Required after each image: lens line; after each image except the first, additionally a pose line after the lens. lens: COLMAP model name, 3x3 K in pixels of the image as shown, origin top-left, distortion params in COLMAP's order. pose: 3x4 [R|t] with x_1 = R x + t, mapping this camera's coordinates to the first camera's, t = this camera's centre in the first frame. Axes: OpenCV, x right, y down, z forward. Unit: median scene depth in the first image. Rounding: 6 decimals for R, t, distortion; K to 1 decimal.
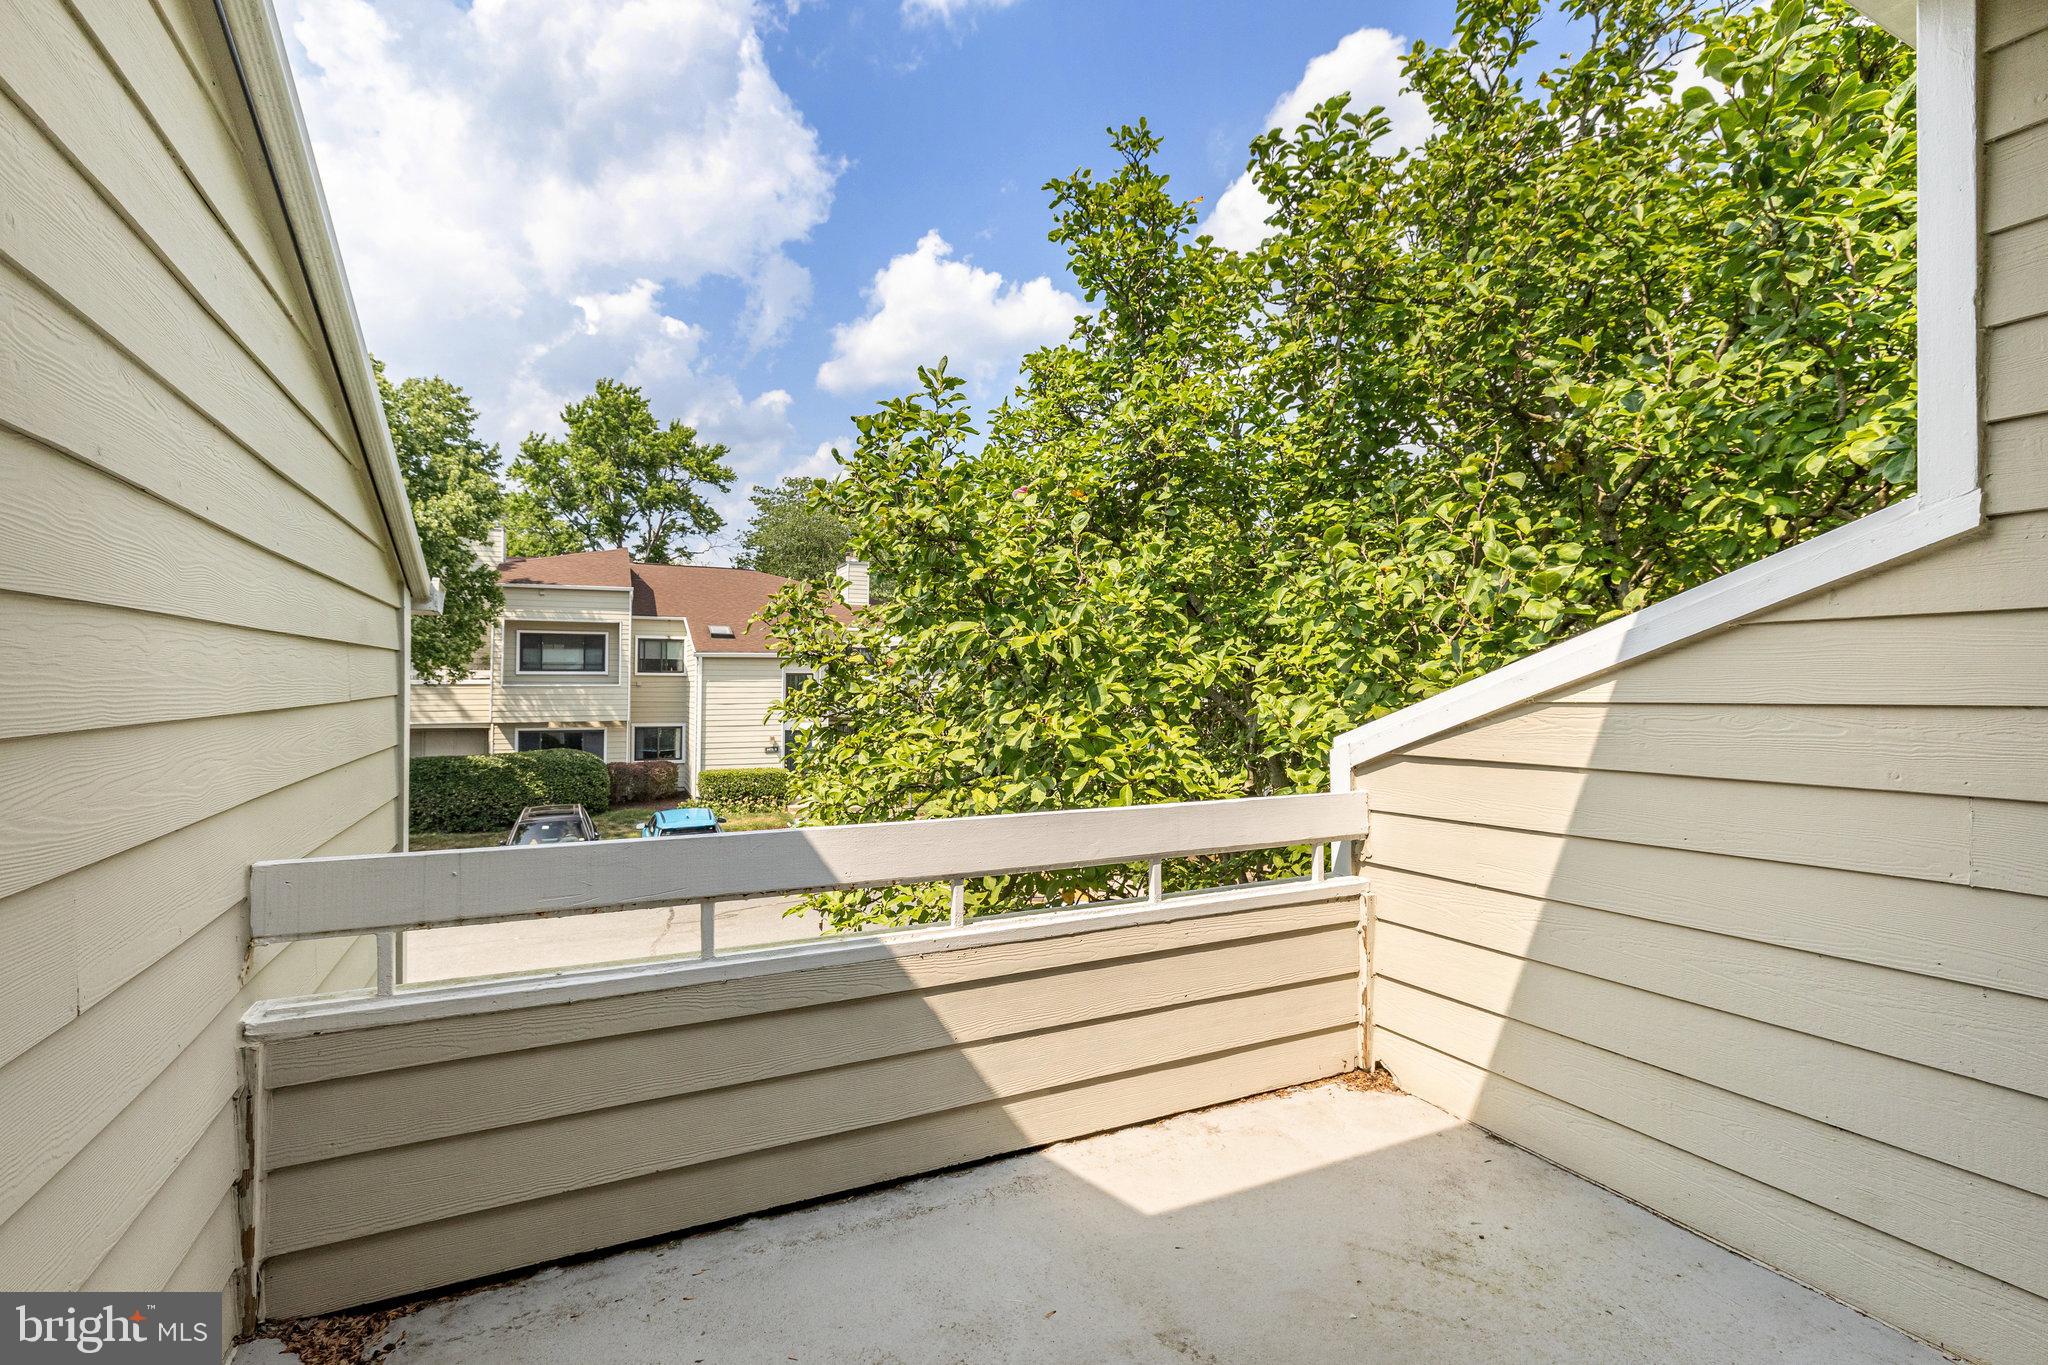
lens RADIAL K [[935.6, 0, 995.8], [0, 935.6, 690.3], [0, 0, 1]] dist [0.000362, -0.000164]
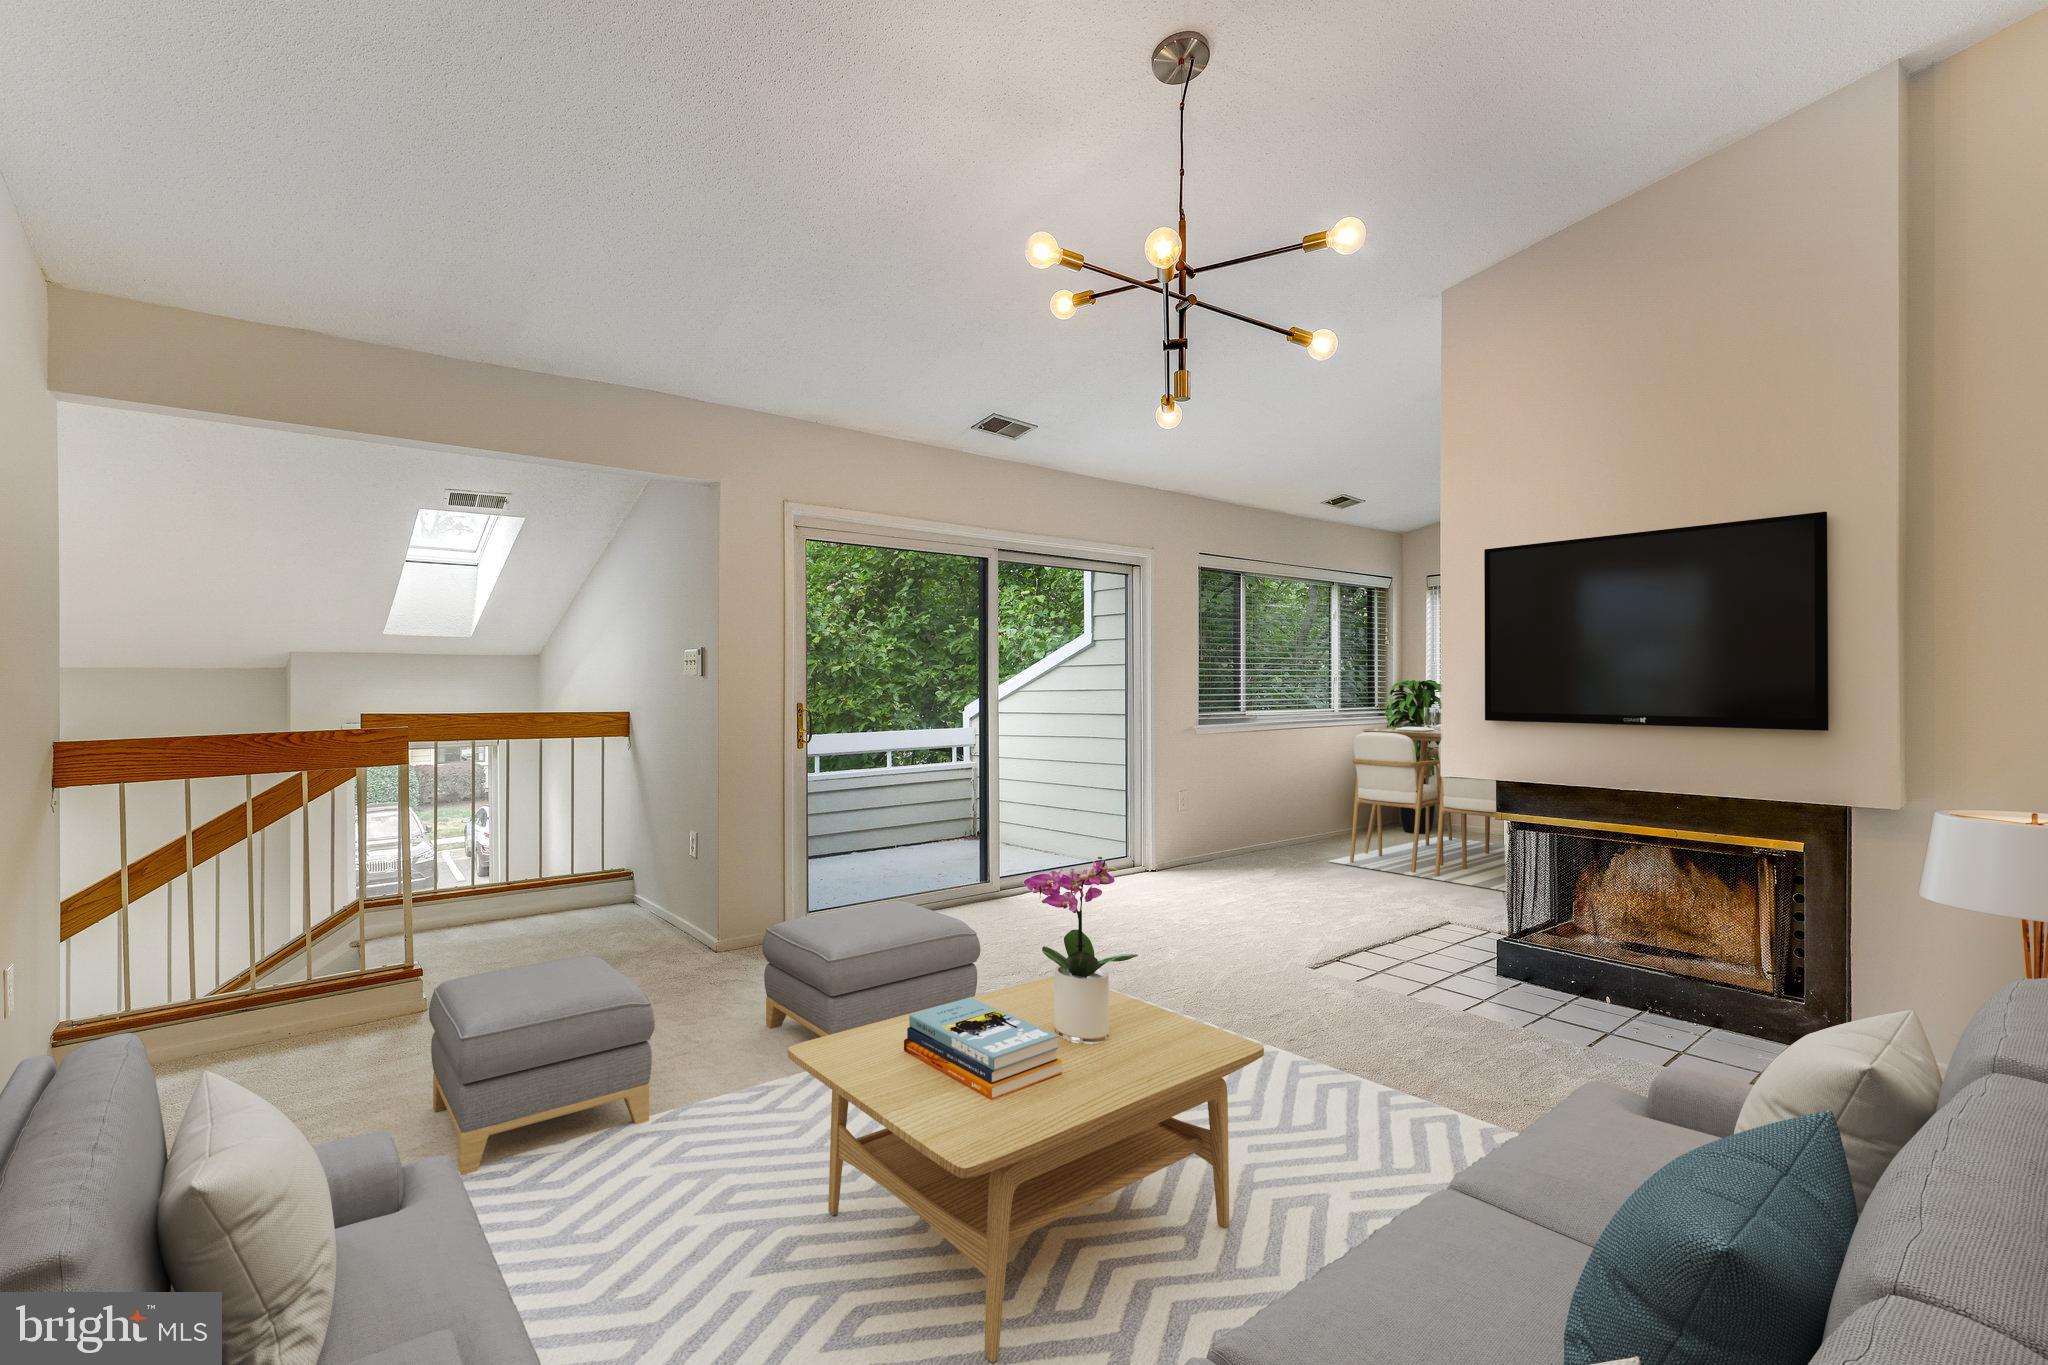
lens RADIAL K [[935.6, 0, 995.8], [0, 935.6, 690.3], [0, 0, 1]] dist [0.000362, -0.000164]
pose [[0.975369, -0.015289, 0.220047, -0.096666], [0.014577, 0.999882, 0.004860, -0.002484], [-0.220095, -0.001533, 0.975477, -1.359196]]
